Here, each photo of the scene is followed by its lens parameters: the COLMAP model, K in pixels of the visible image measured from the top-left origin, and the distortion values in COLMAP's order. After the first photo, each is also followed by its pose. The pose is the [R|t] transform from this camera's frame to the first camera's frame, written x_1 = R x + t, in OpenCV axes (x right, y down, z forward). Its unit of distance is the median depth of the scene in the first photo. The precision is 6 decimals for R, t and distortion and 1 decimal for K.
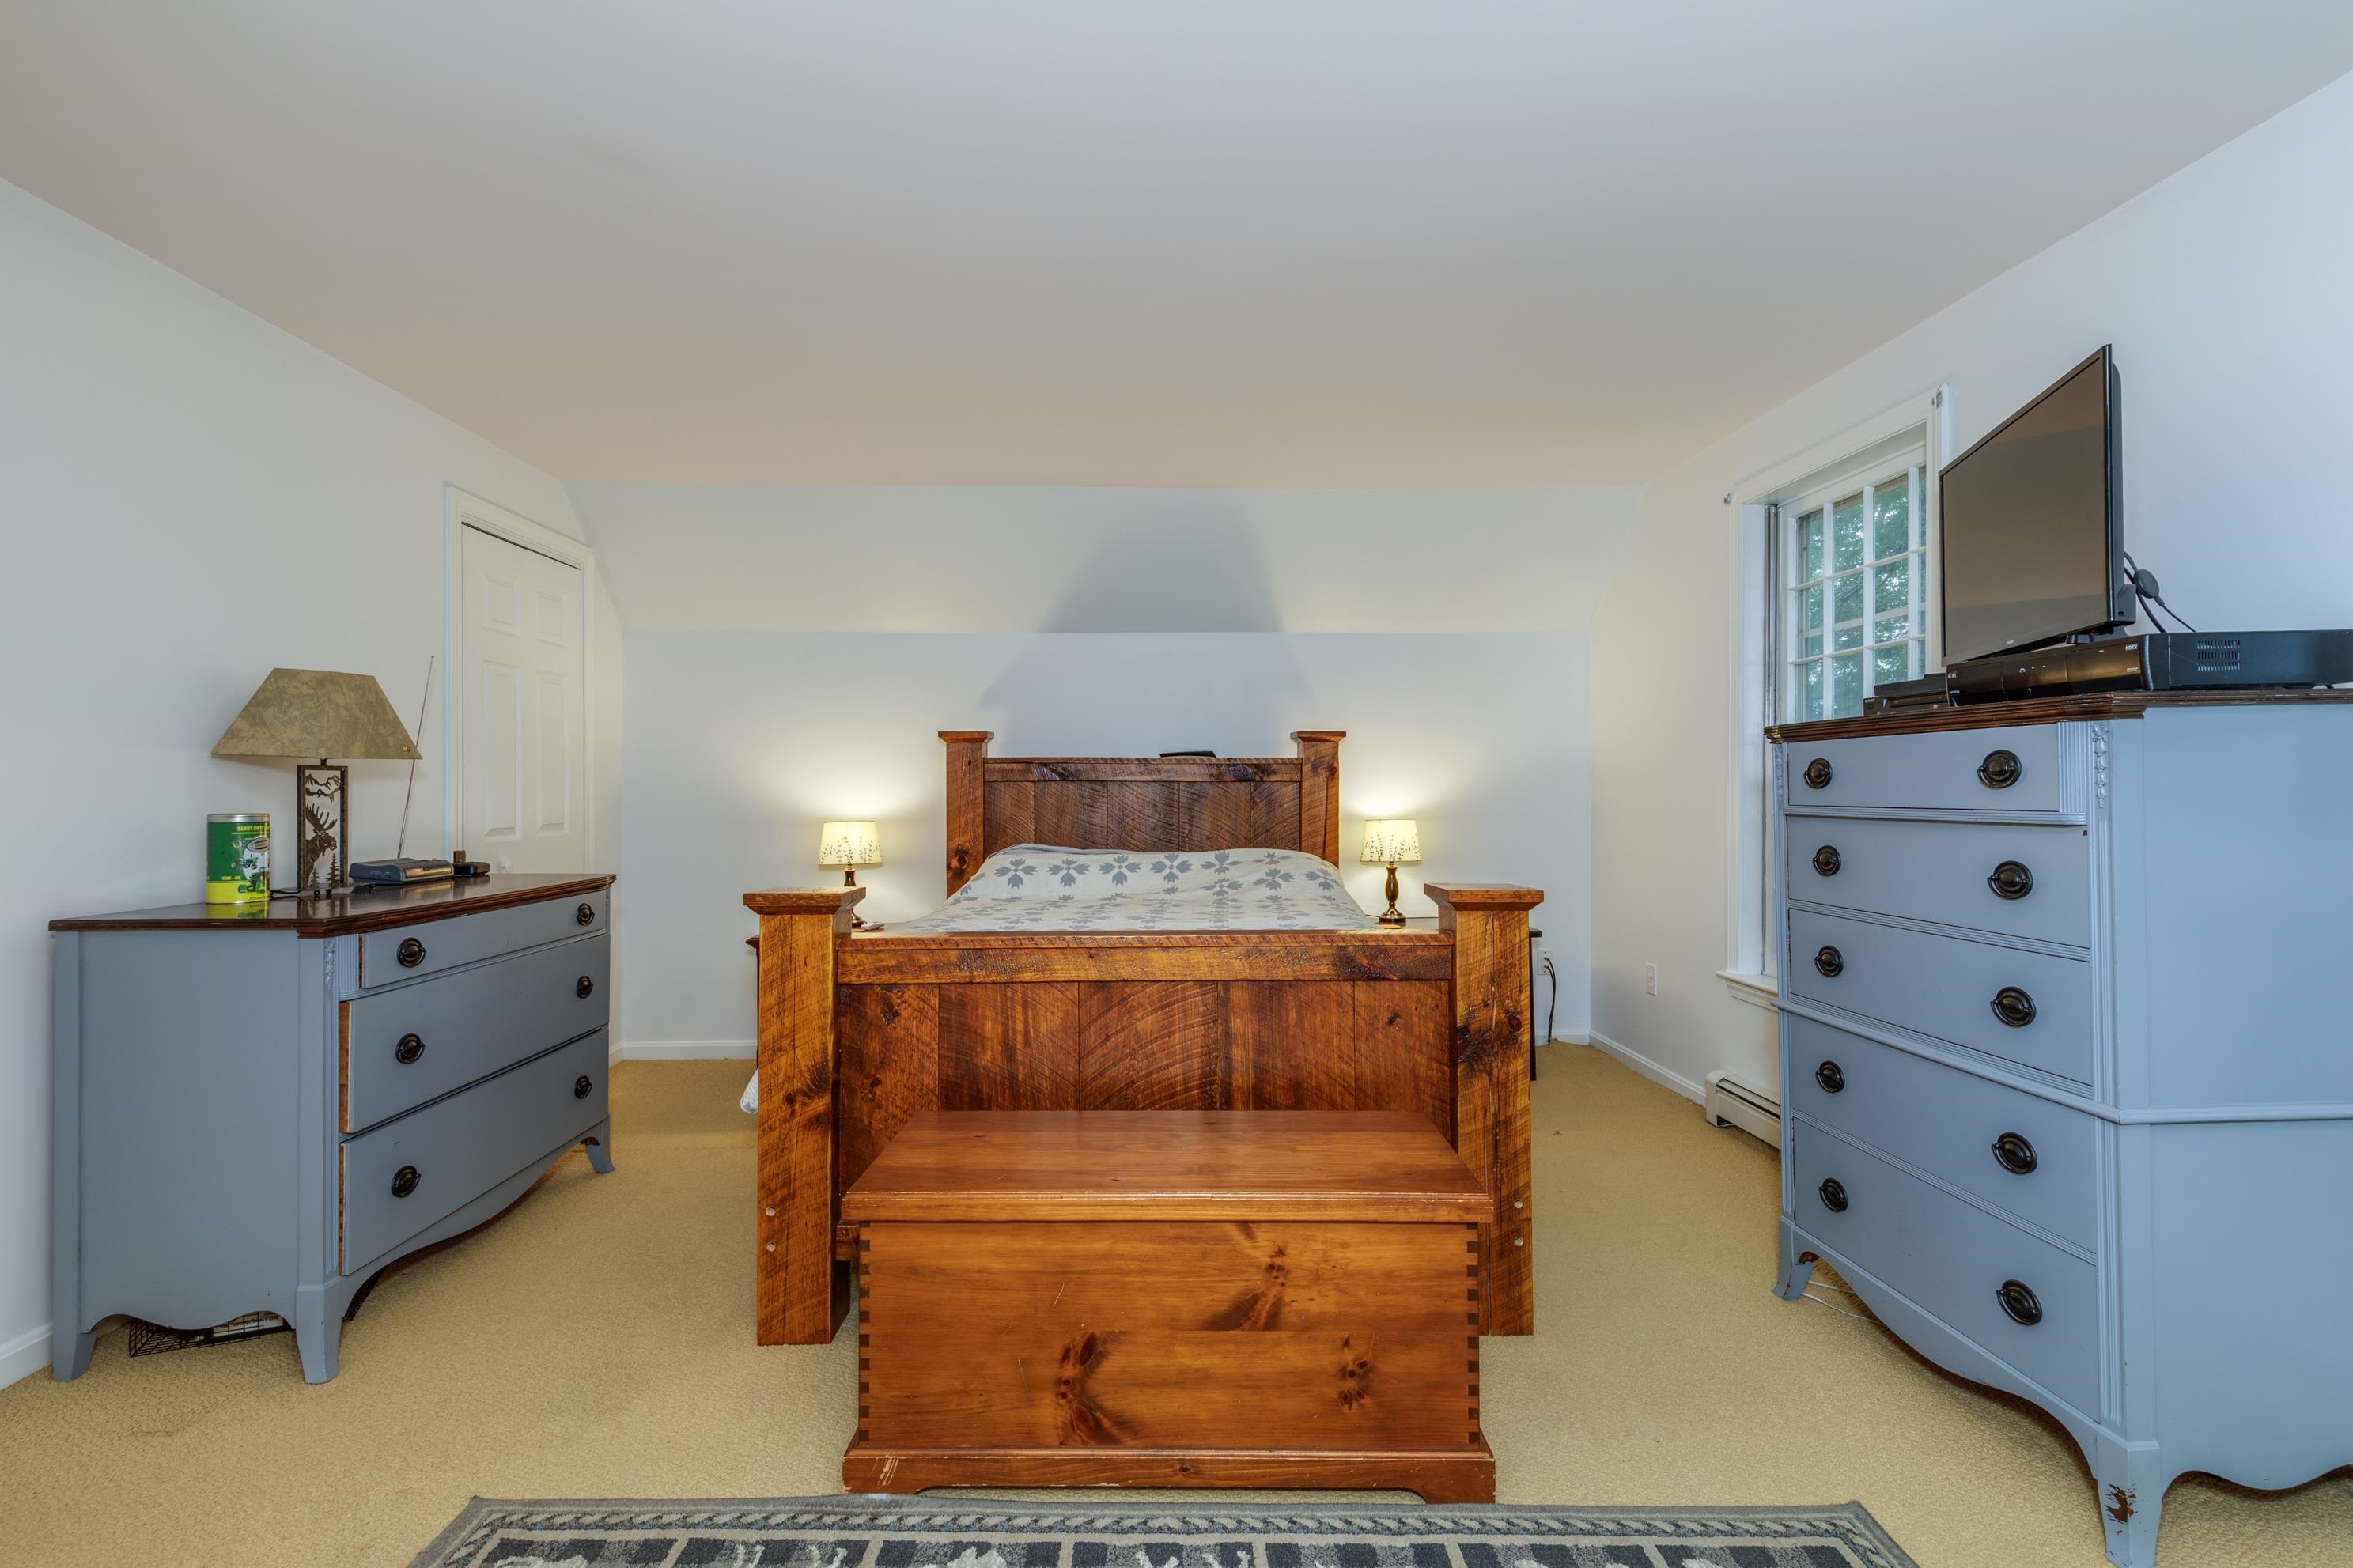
lens RADIAL K [[1060.0, 0, 1161.2], [0, 1060.0, 791.5], [0, 0, 1]] dist [0.005532, -0.000922]
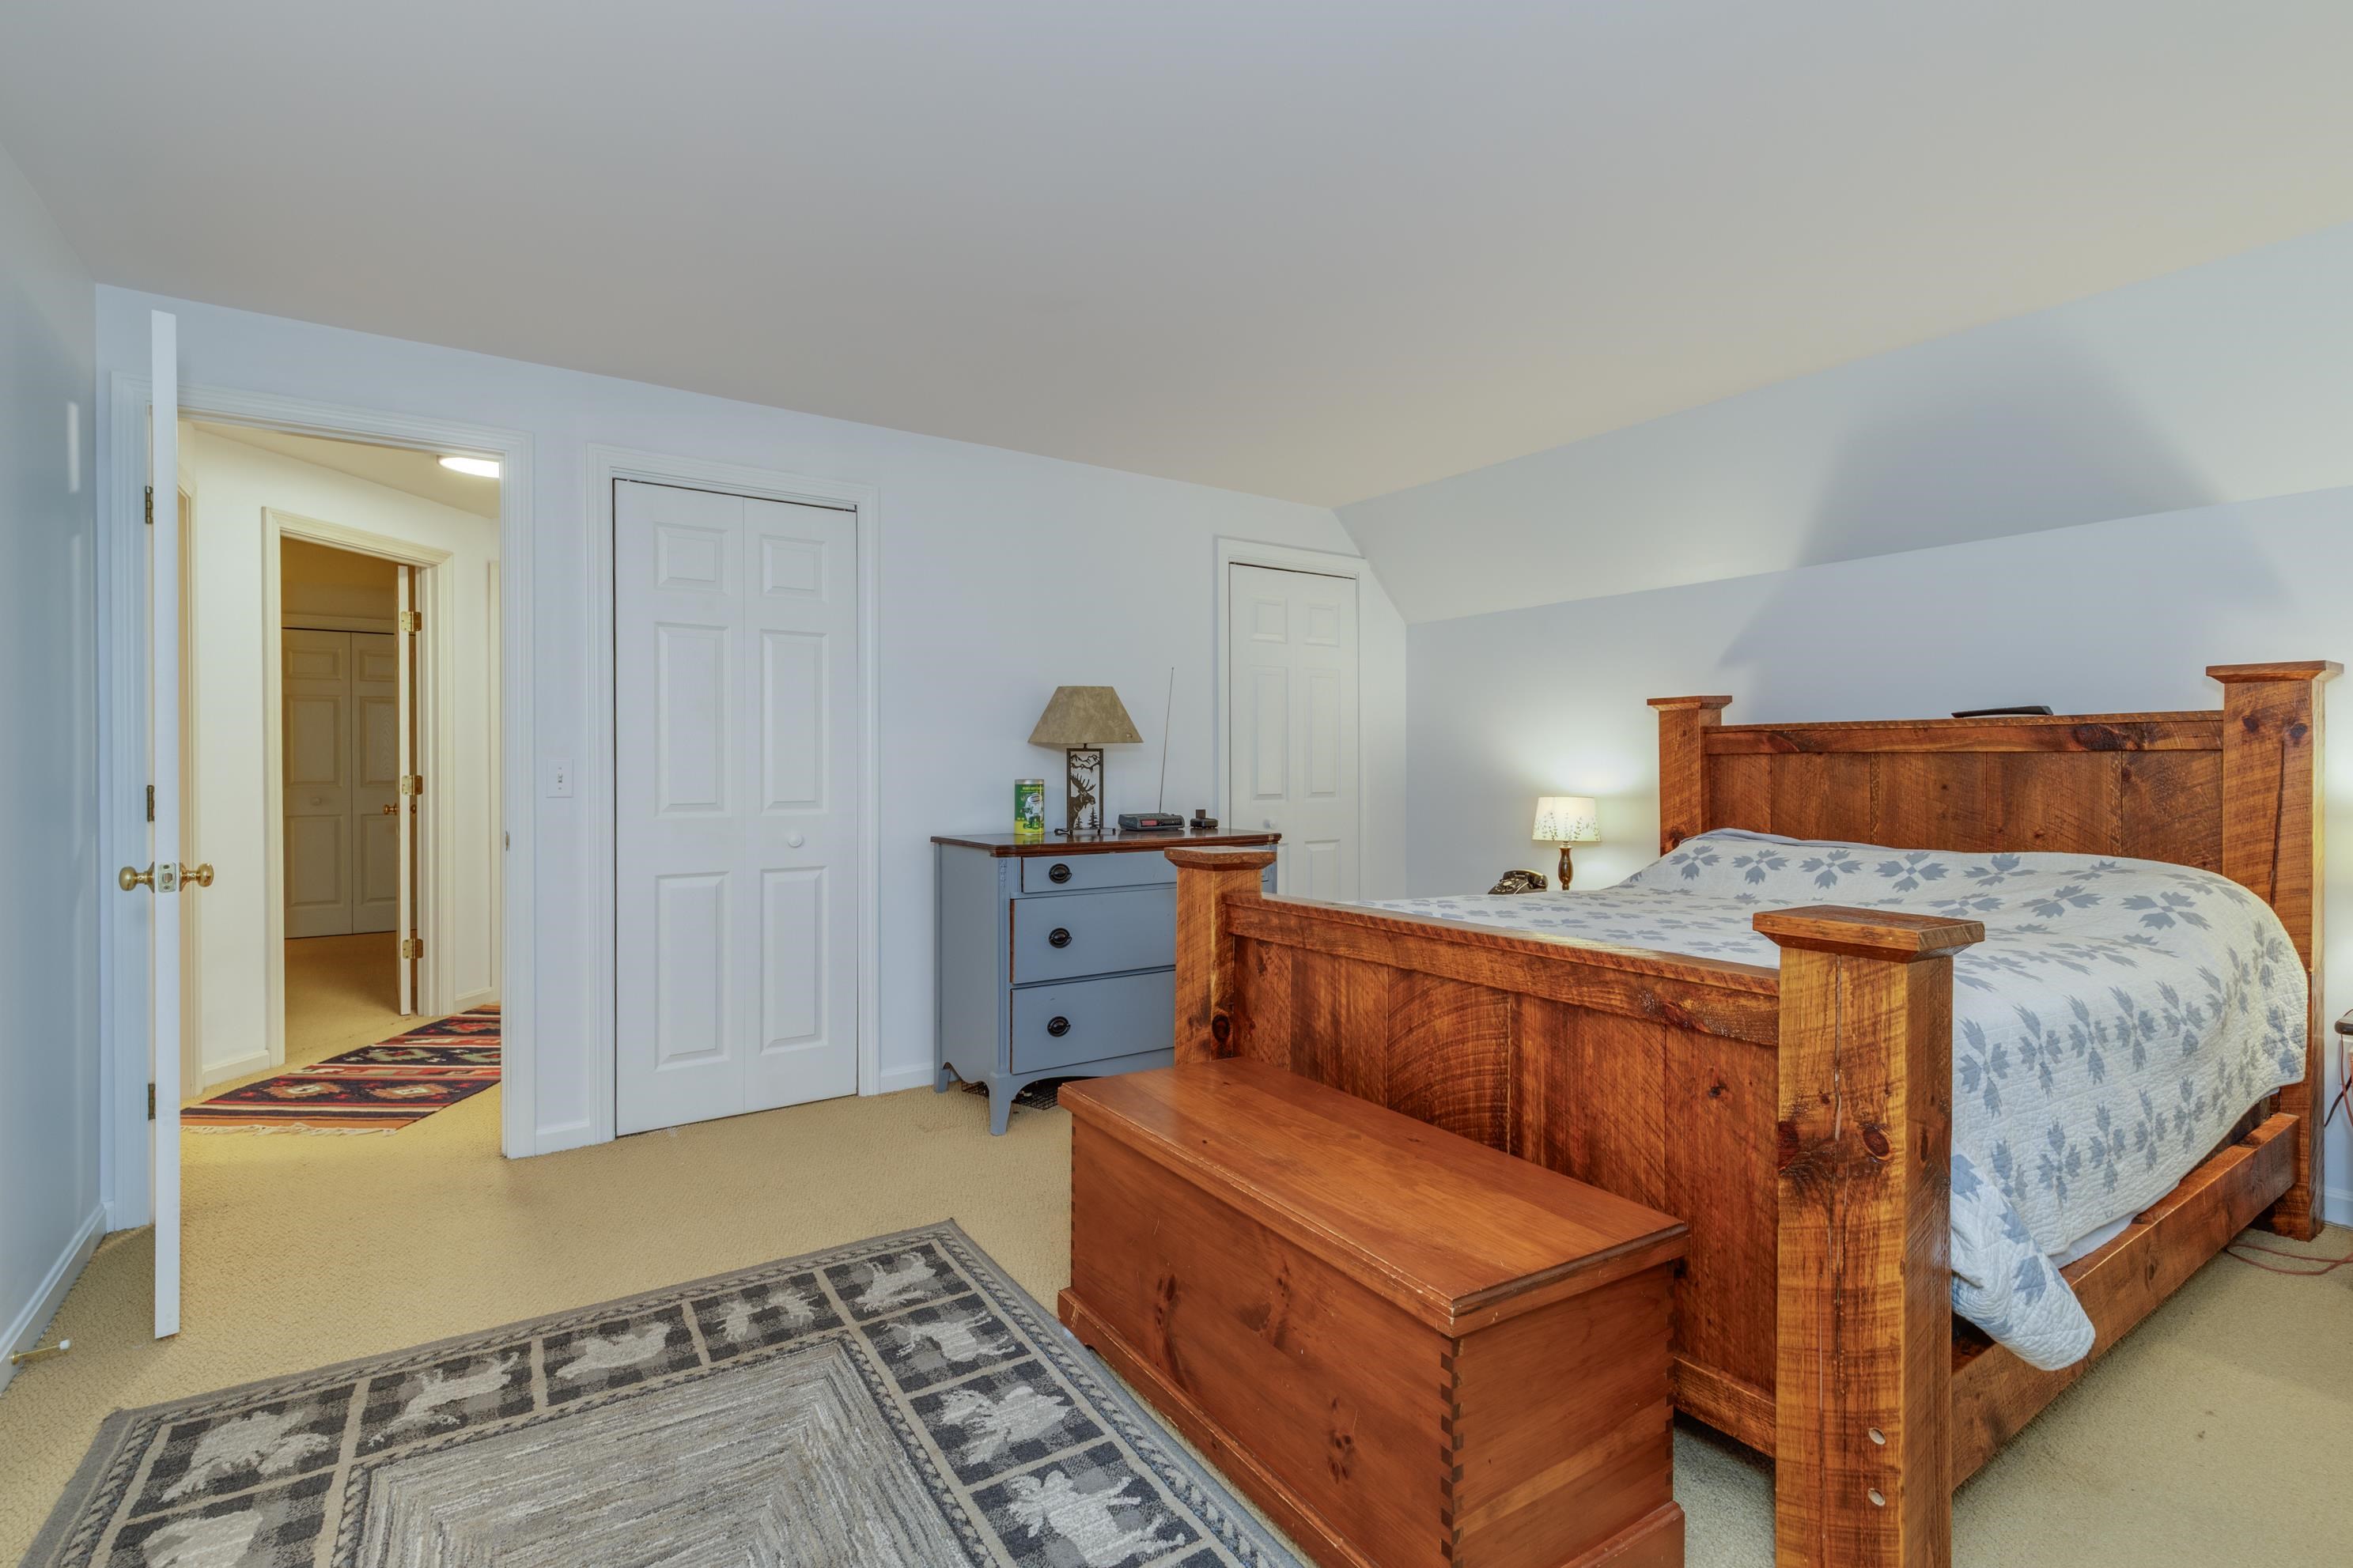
lens RADIAL K [[1060.0, 0, 1152.6], [0, 1060.0, 773.6], [0, 0, 1]] dist [0.005532, -0.000922]
pose [[0.541668, 0.007185, -0.840562, 0.610499], [-0.001115, 0.999969, 0.007829, -0.000520], [0.840592, -0.003303, 0.541659, 0.305586]]
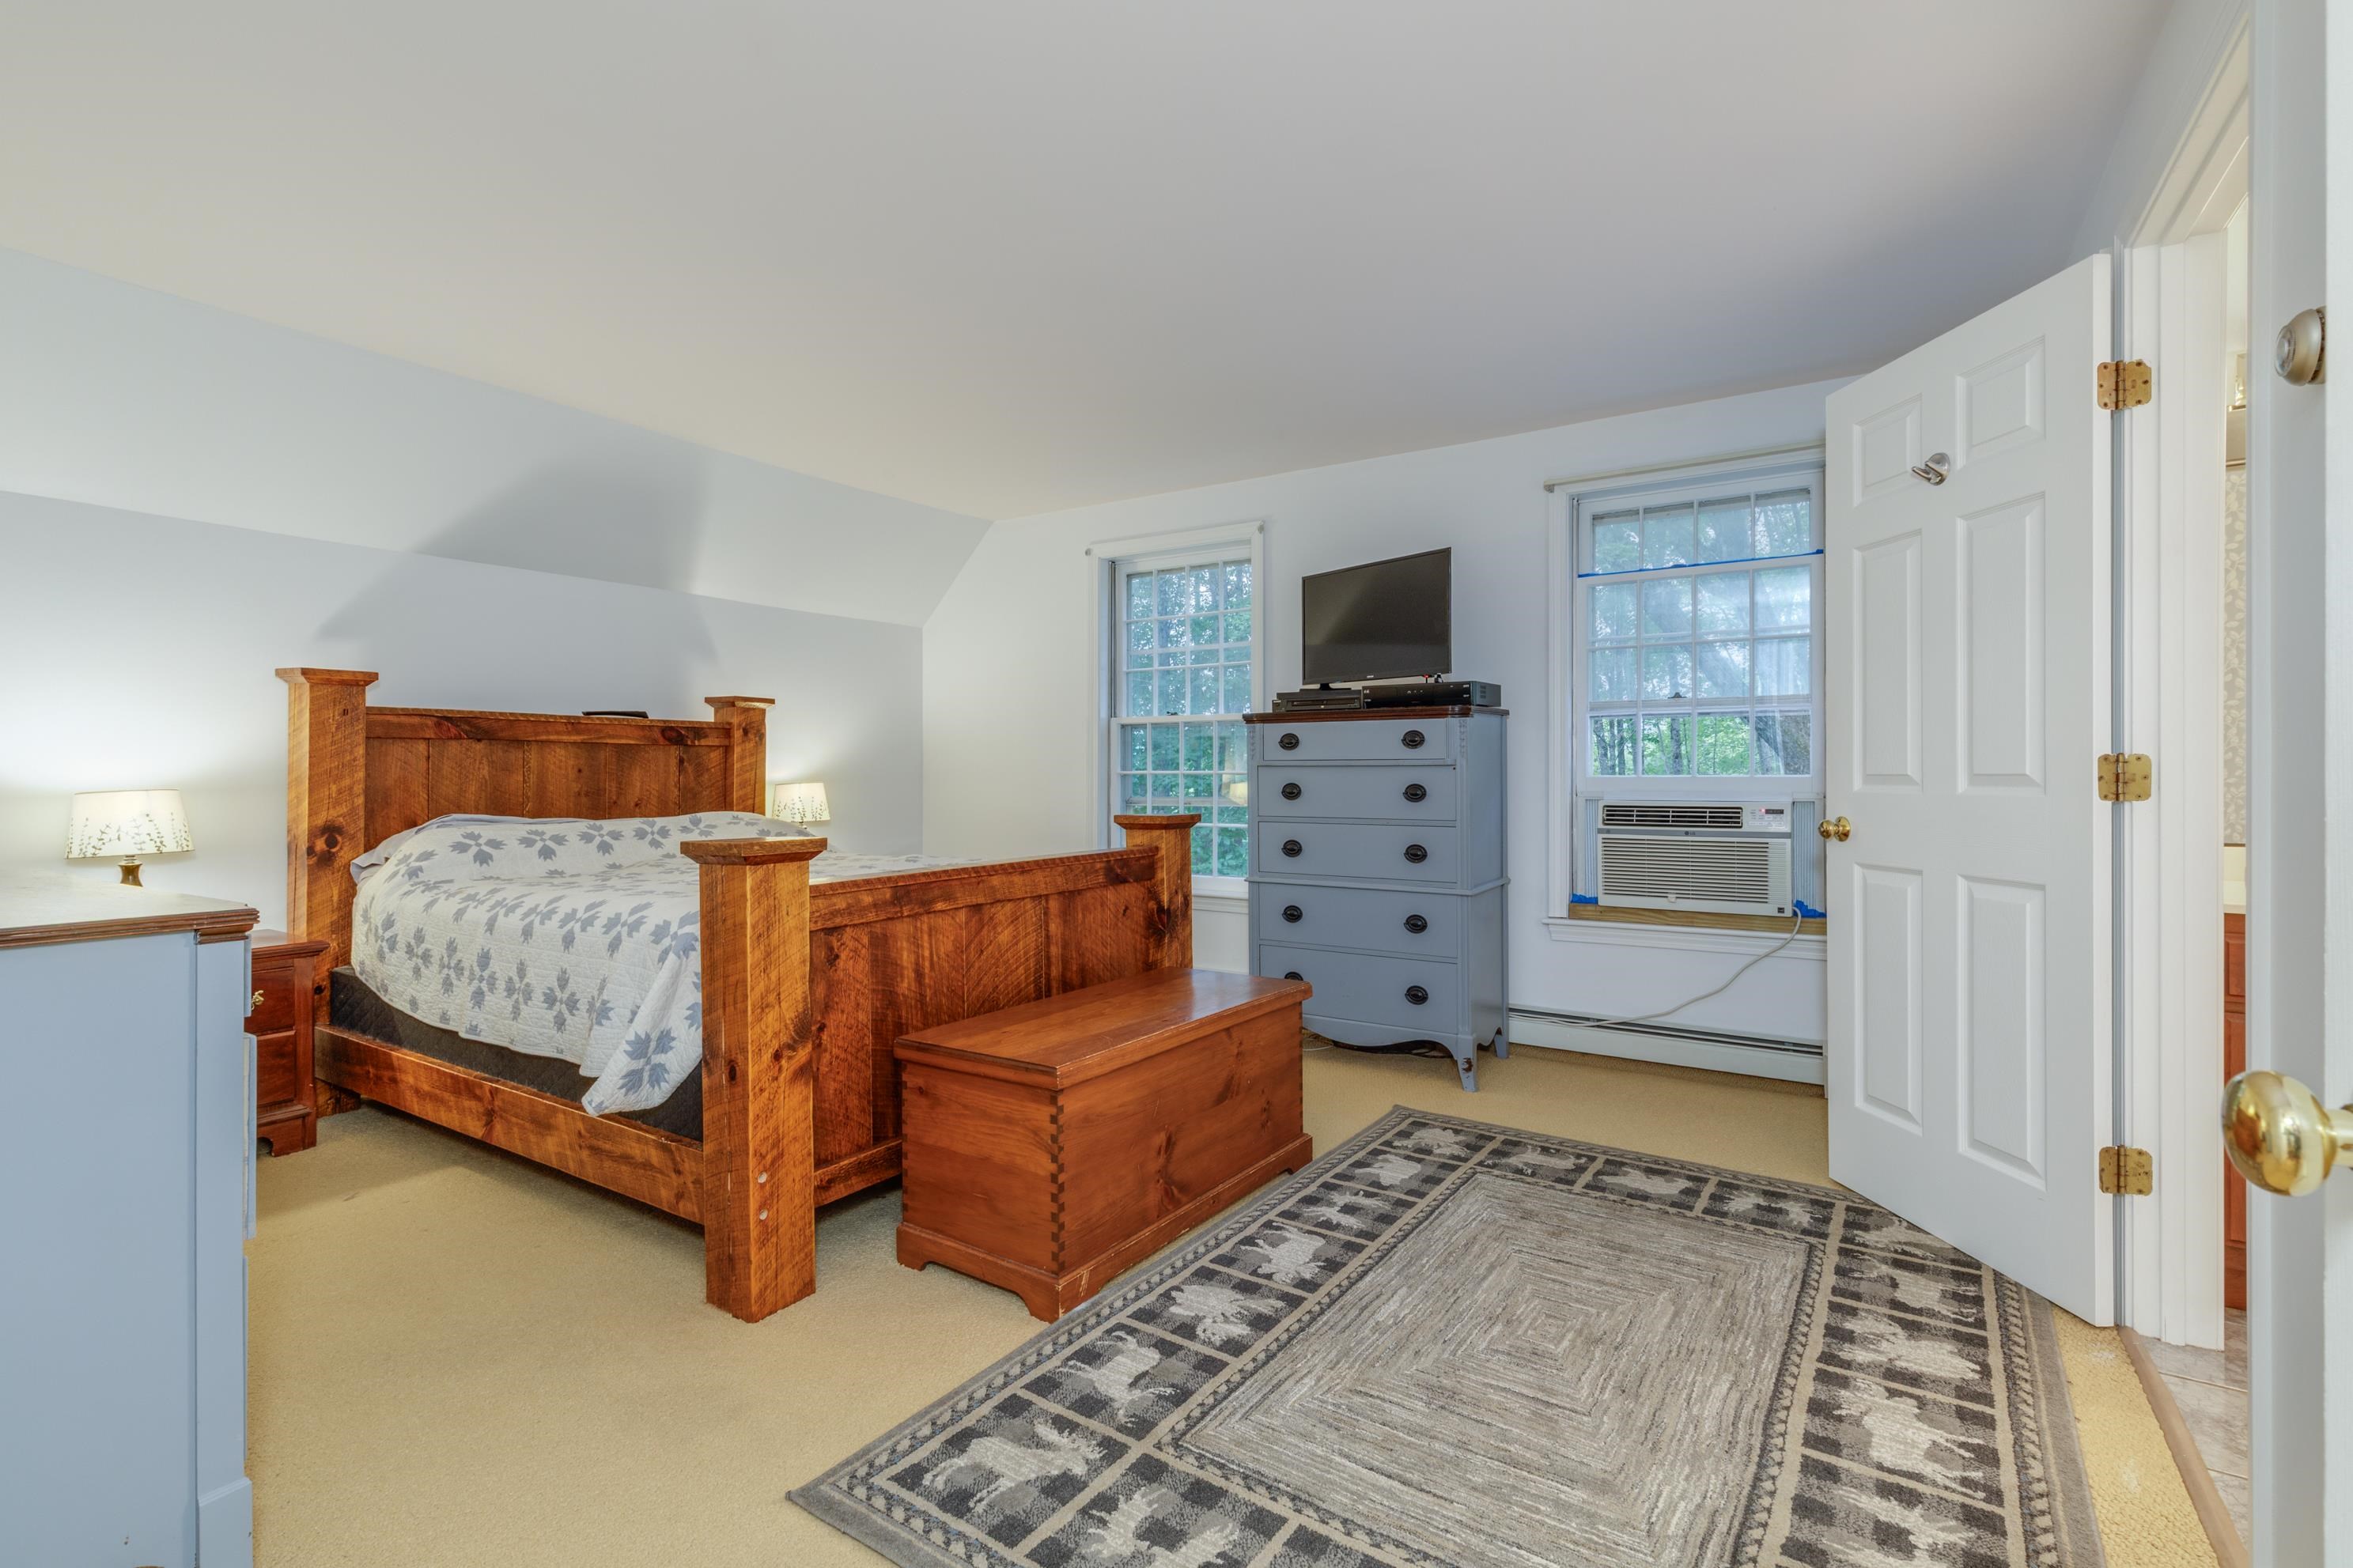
lens RADIAL K [[1060.0, 0, 1153.0], [0, 1060.0, 778.6], [0, 0, 1]] dist [0.005532, -0.000922]
pose [[0.579974, -0.003745, 0.814626, -0.900375], [0.001142, 0.999992, 0.003784, 0.035373], [-0.814634, -0.001265, 0.579974, 0.162928]]
